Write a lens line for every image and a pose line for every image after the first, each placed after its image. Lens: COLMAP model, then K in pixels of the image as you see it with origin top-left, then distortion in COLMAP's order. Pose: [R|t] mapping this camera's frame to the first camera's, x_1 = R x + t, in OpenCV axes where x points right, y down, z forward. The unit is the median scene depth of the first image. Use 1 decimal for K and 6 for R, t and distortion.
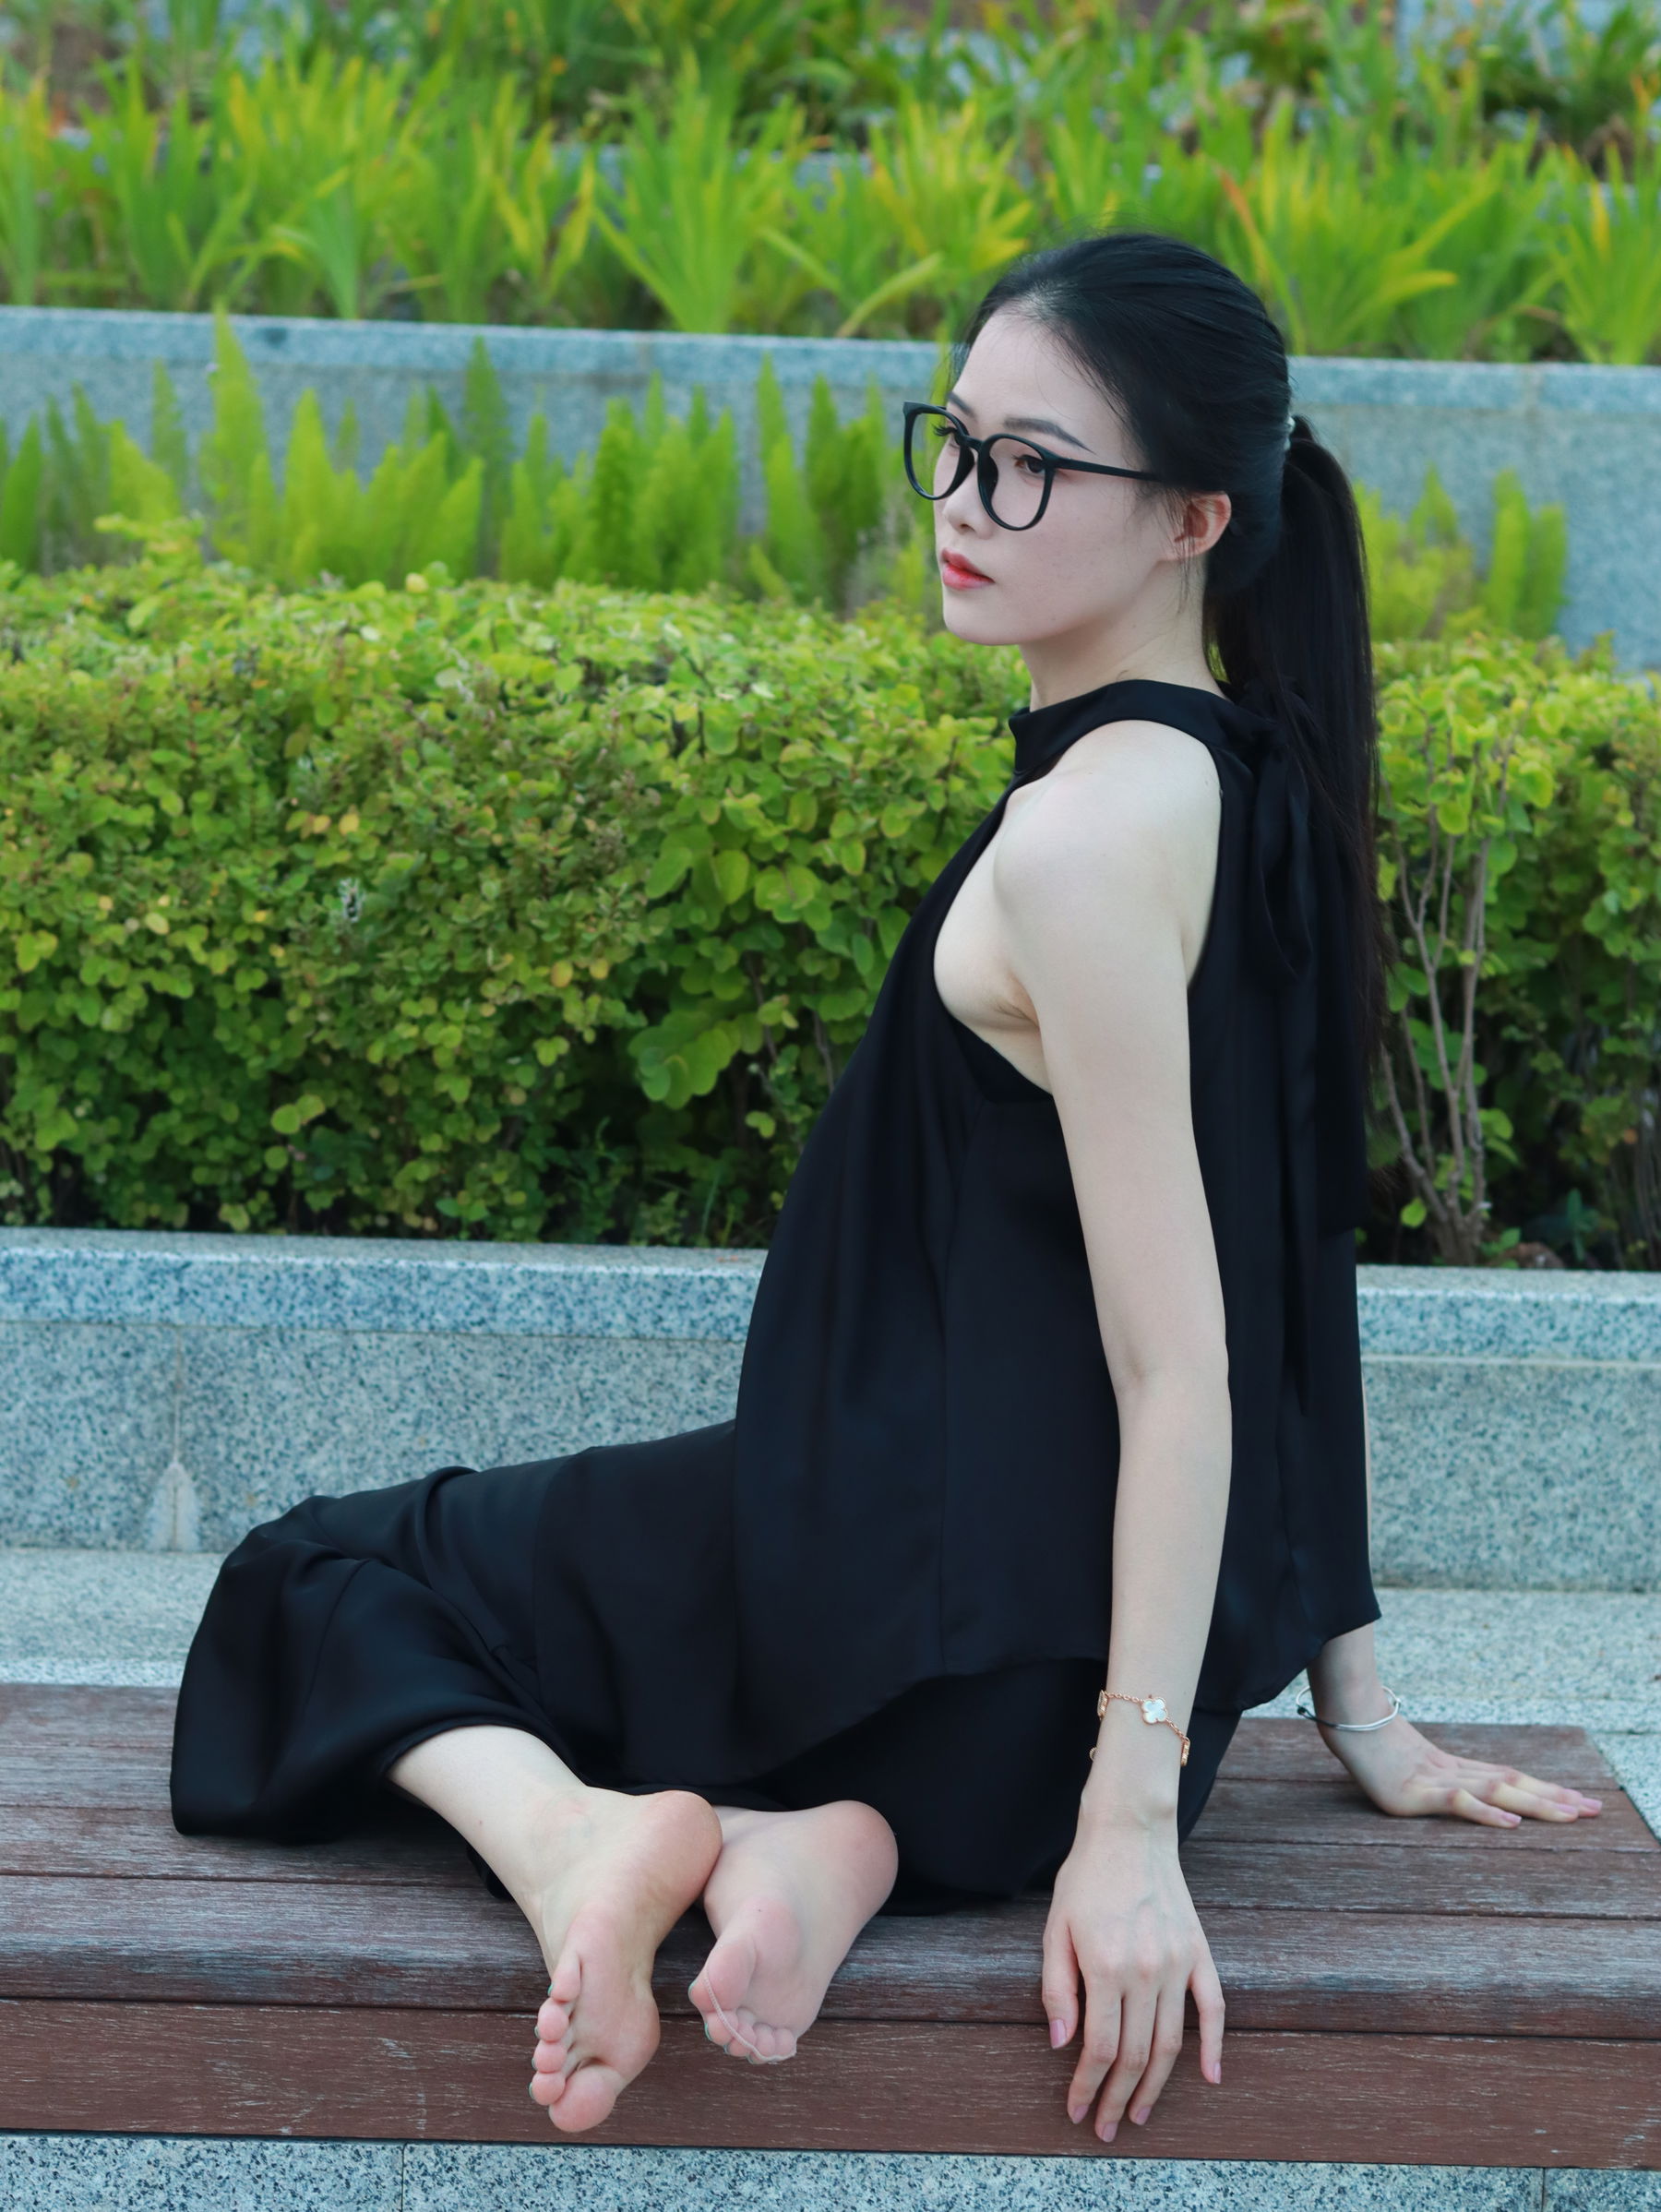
lens RADIAL K [[5889.2, 0, 836.1], [0, 5889.2, 1117.4], [0, 0, 1]] dist [0.005347, 0.000000]
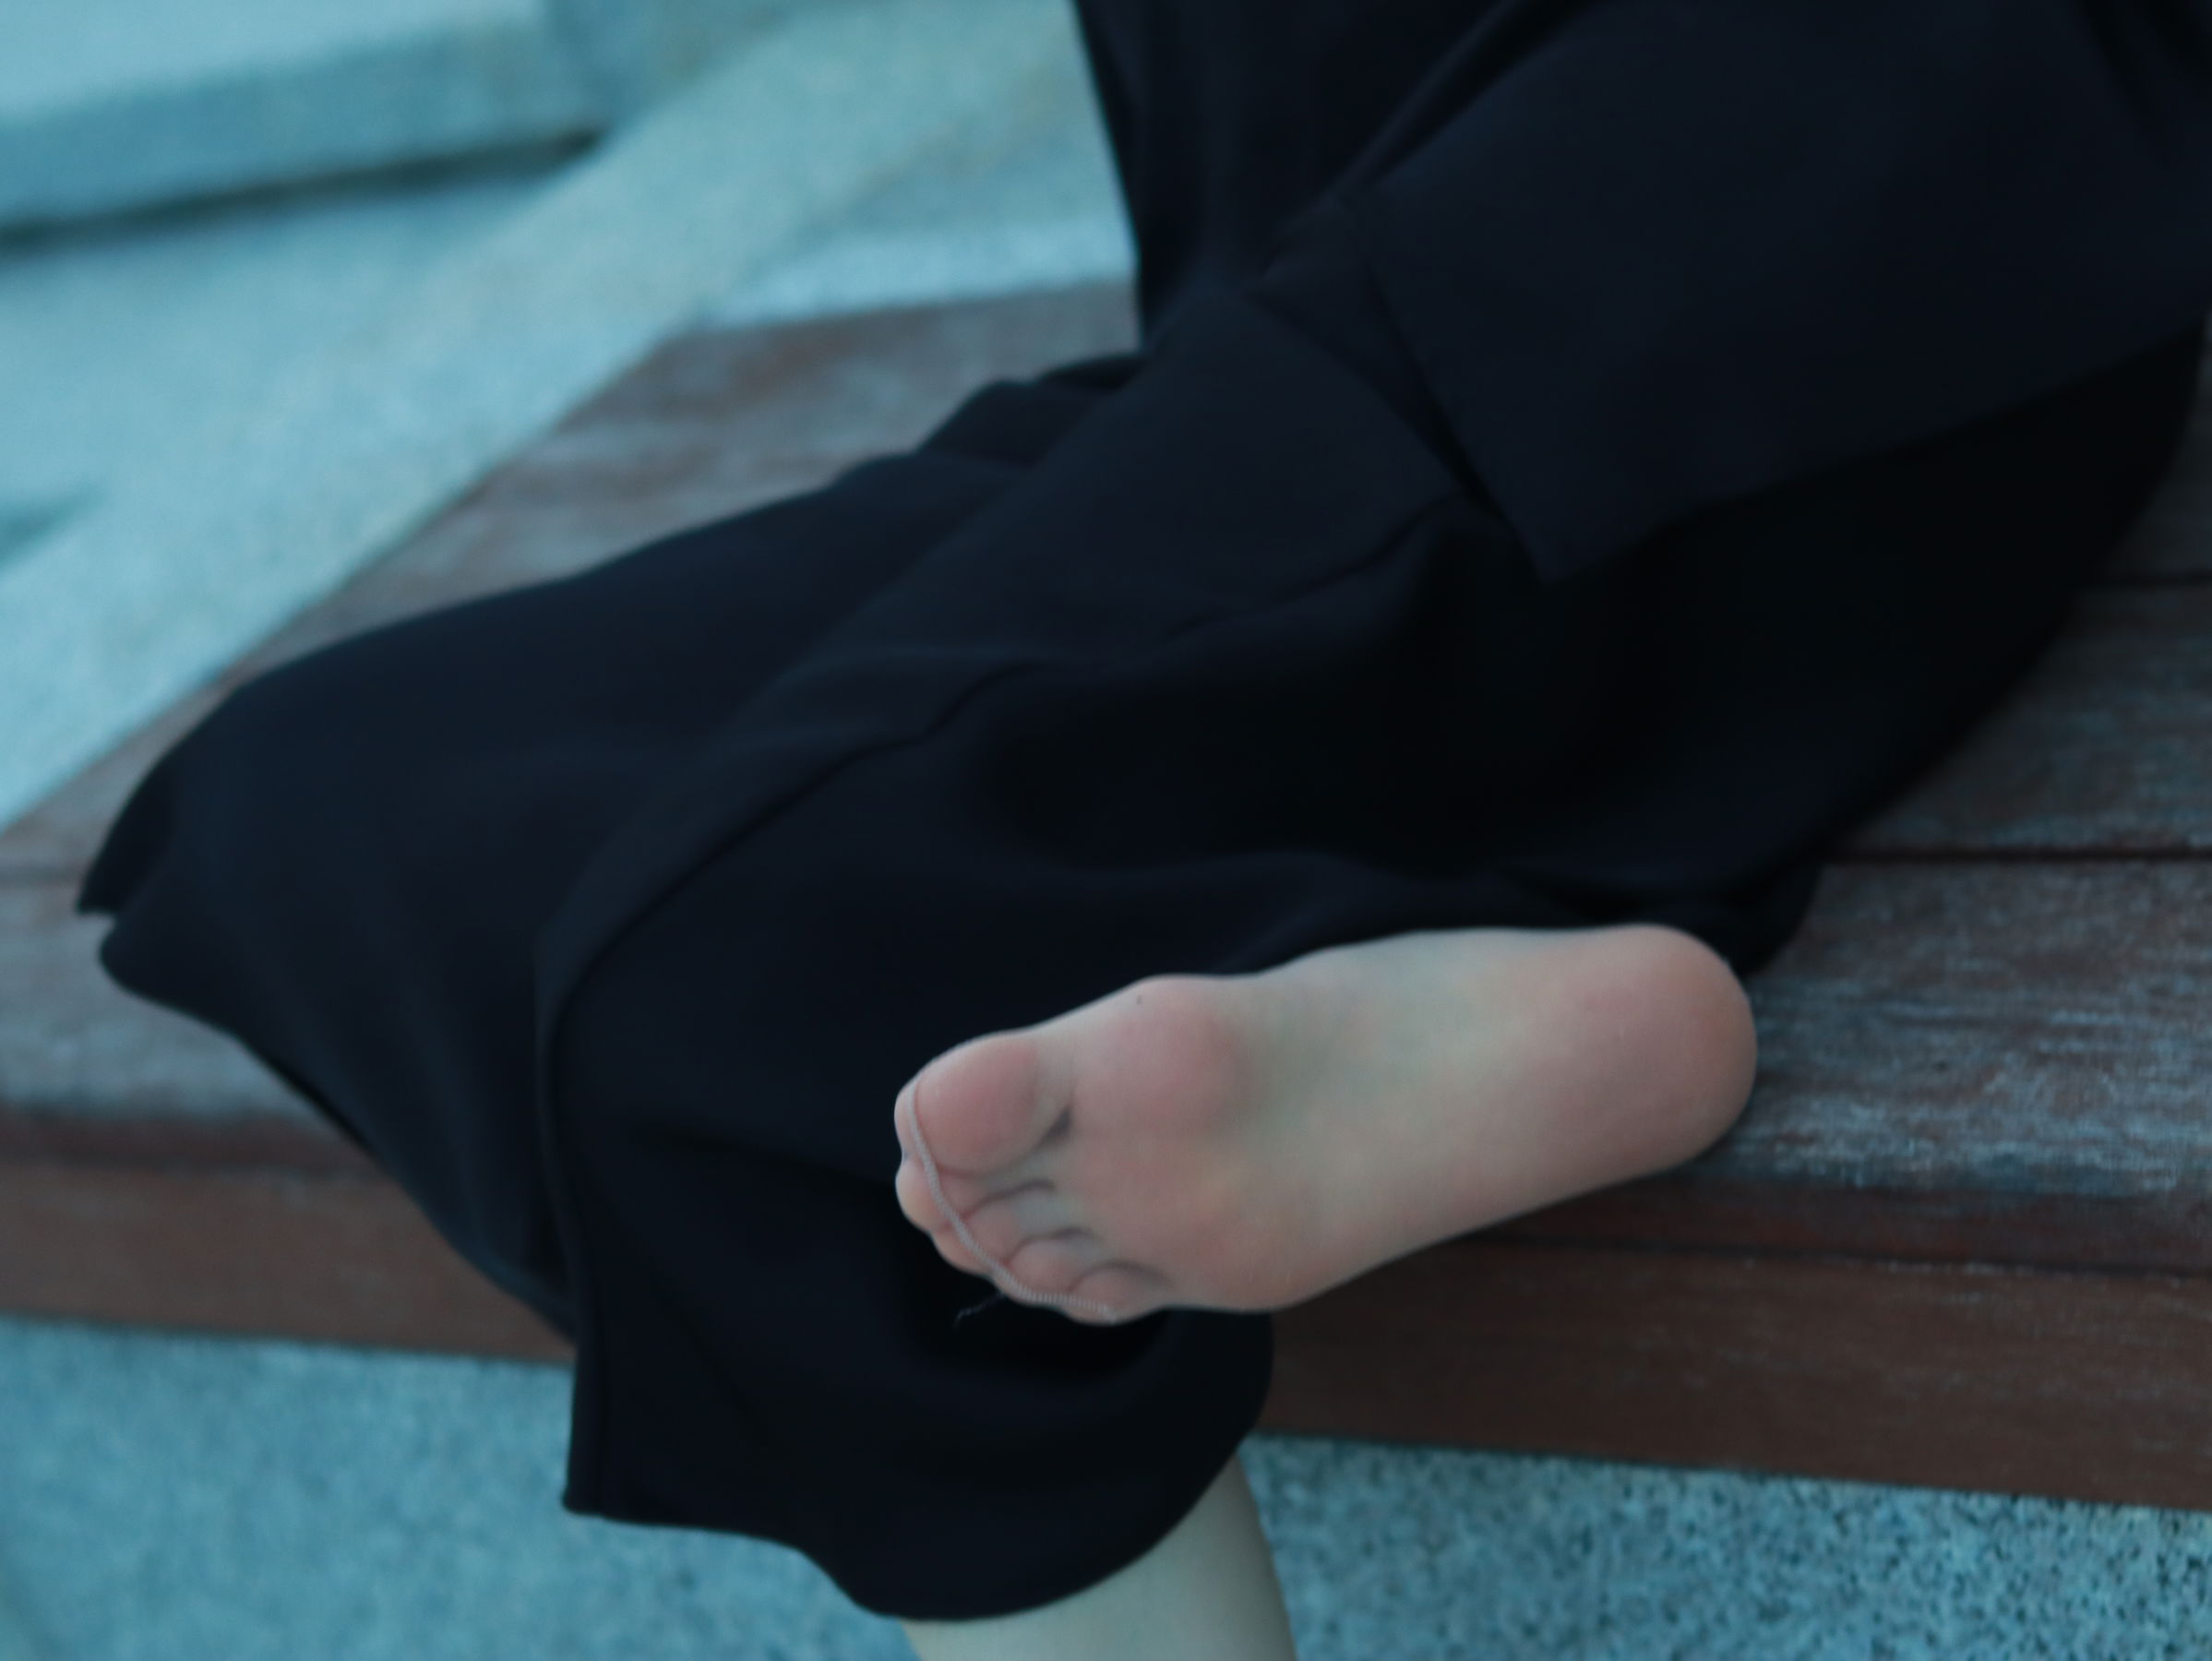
lens RADIAL K [[5889.2, 0, 1109.5], [0, 5889.2, 842.1], [0, 0, 1]] dist [0.005347, 0.000000]
pose [[0.635936, -0.023053, -0.771397, 0.385397], [0.334603, 0.908955, 0.248681, -0.010394], [0.695432, -0.416257, 0.585751, 0.696461]]
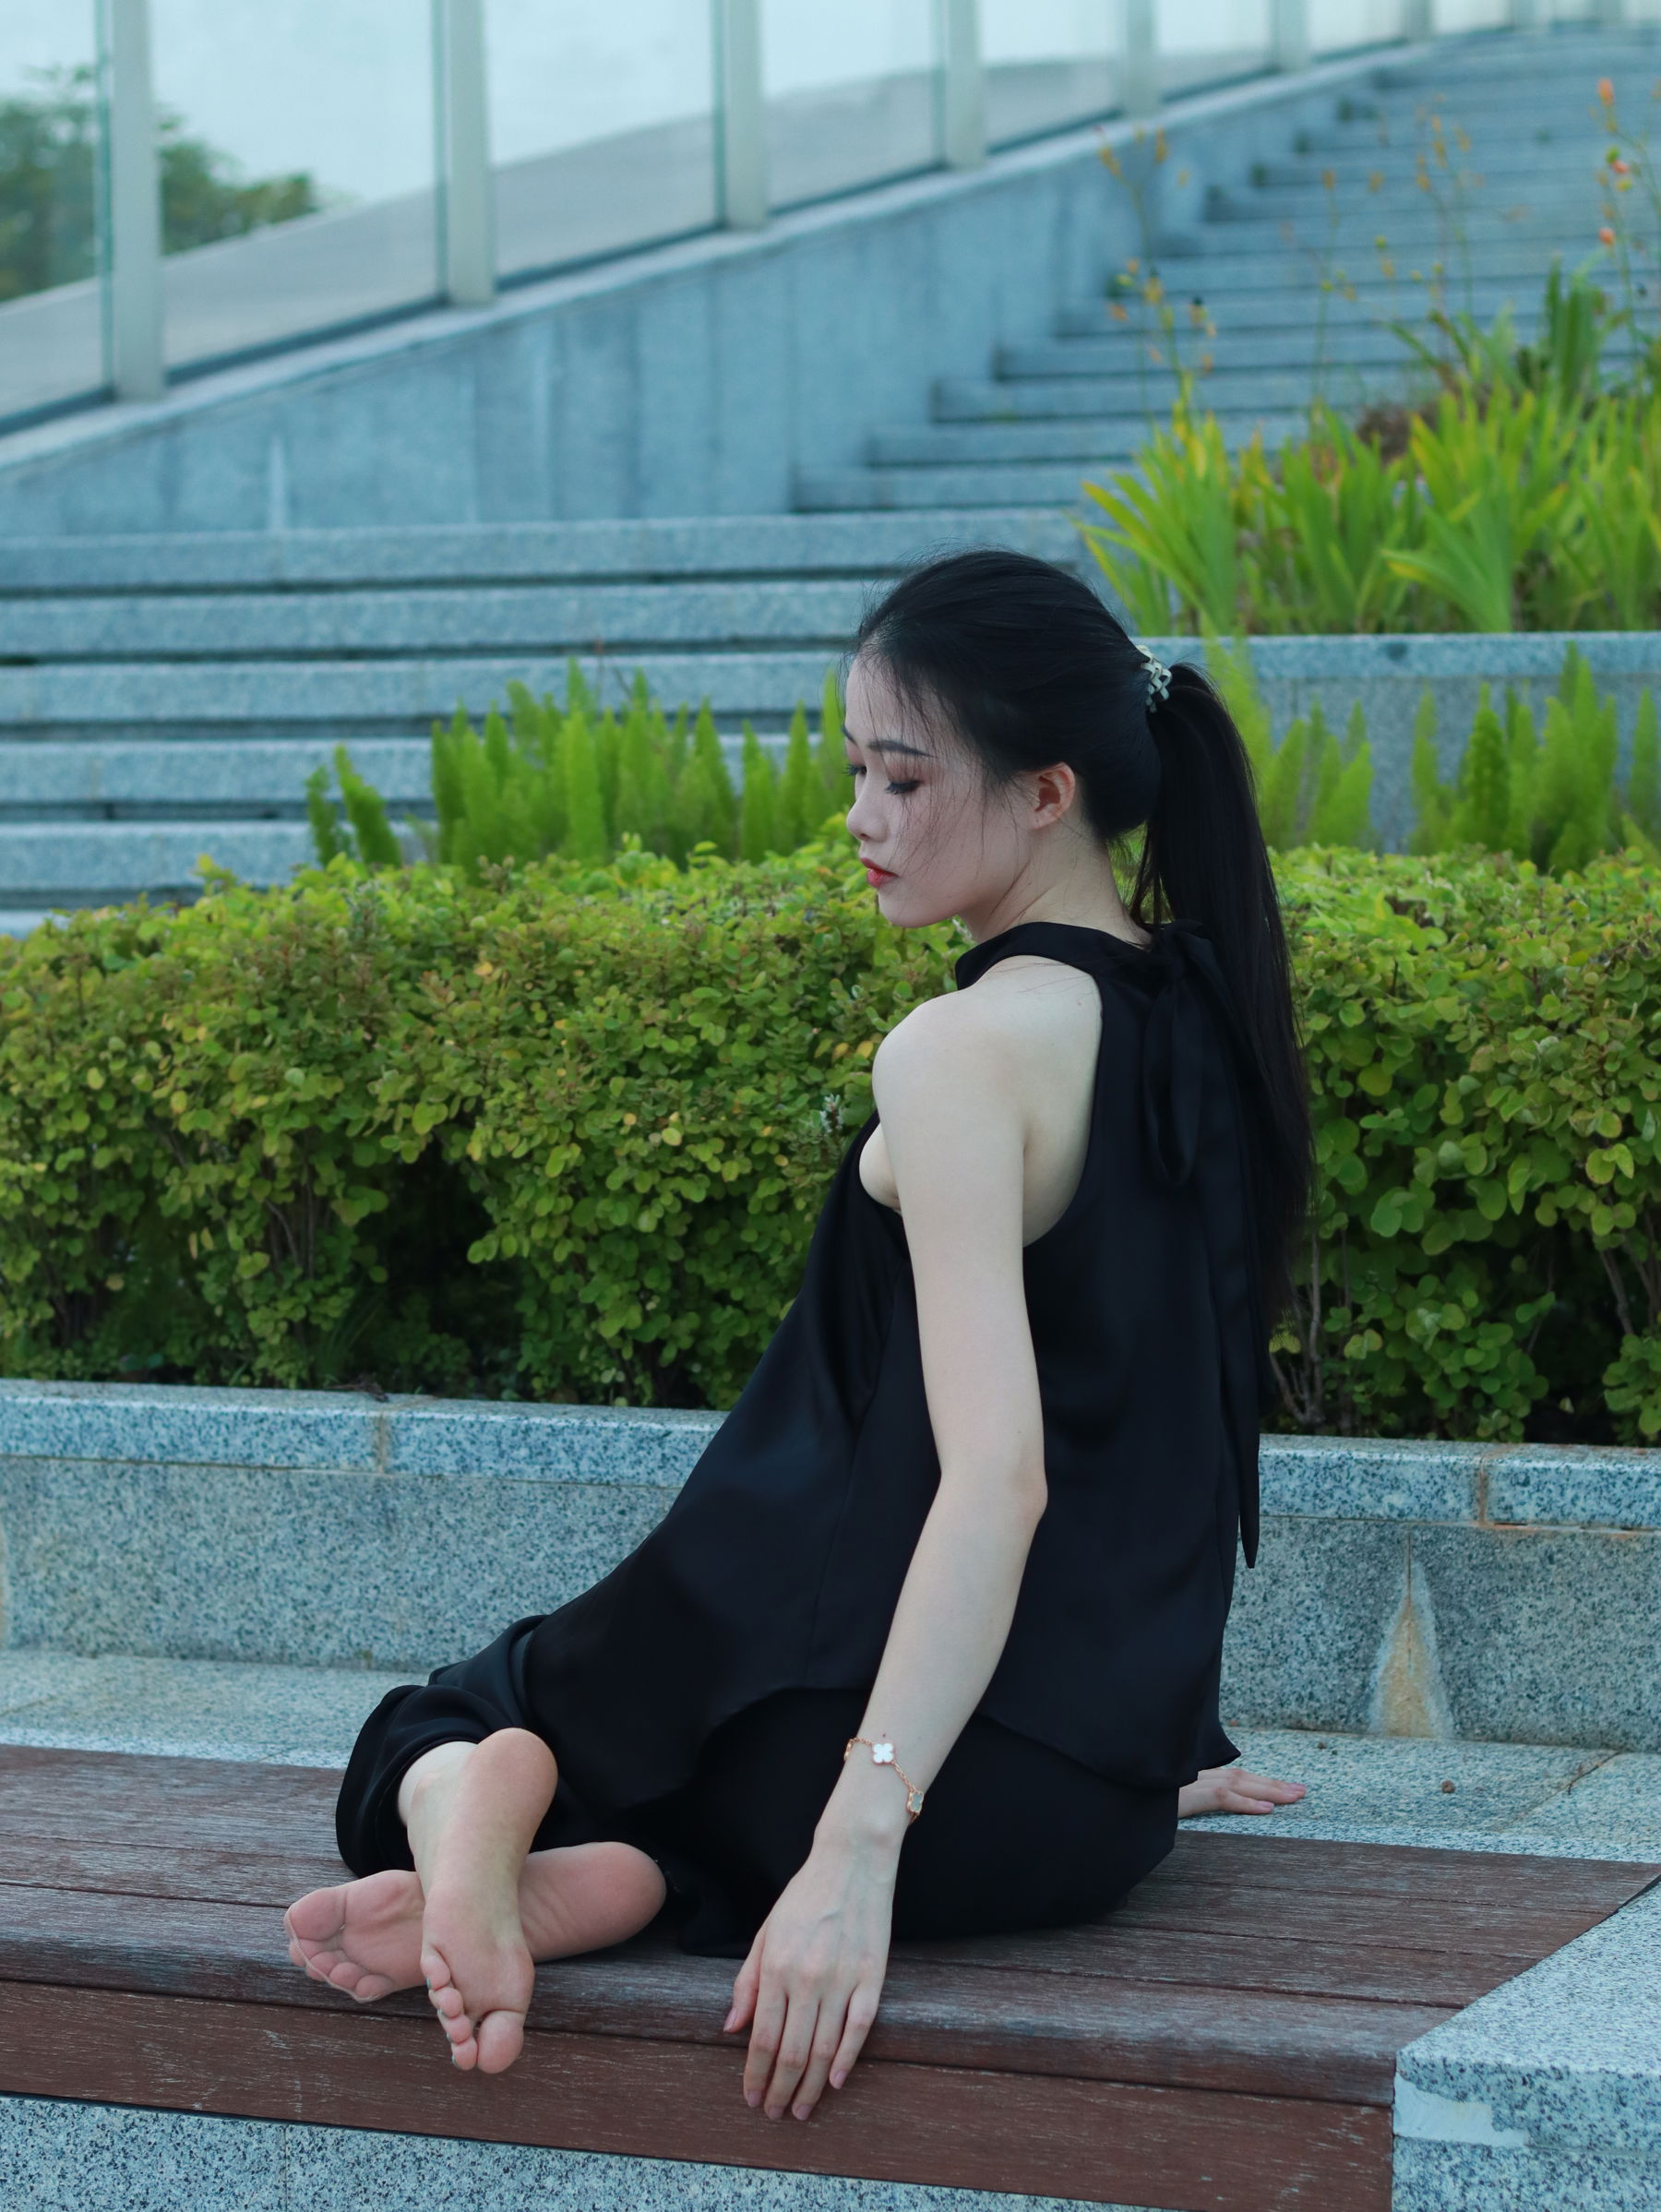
lens RADIAL K [[5889.2, 0, 804.9], [0, 5889.2, 1081.0], [0, 0, 1]] dist [0.005347, 0.000000]
pose [[0.896506, -0.018597, -0.442641, 0.534611], [-0.016359, 0.997048, -0.075022, 0.053775], [0.442729, 0.074499, 0.893555, -0.011896]]
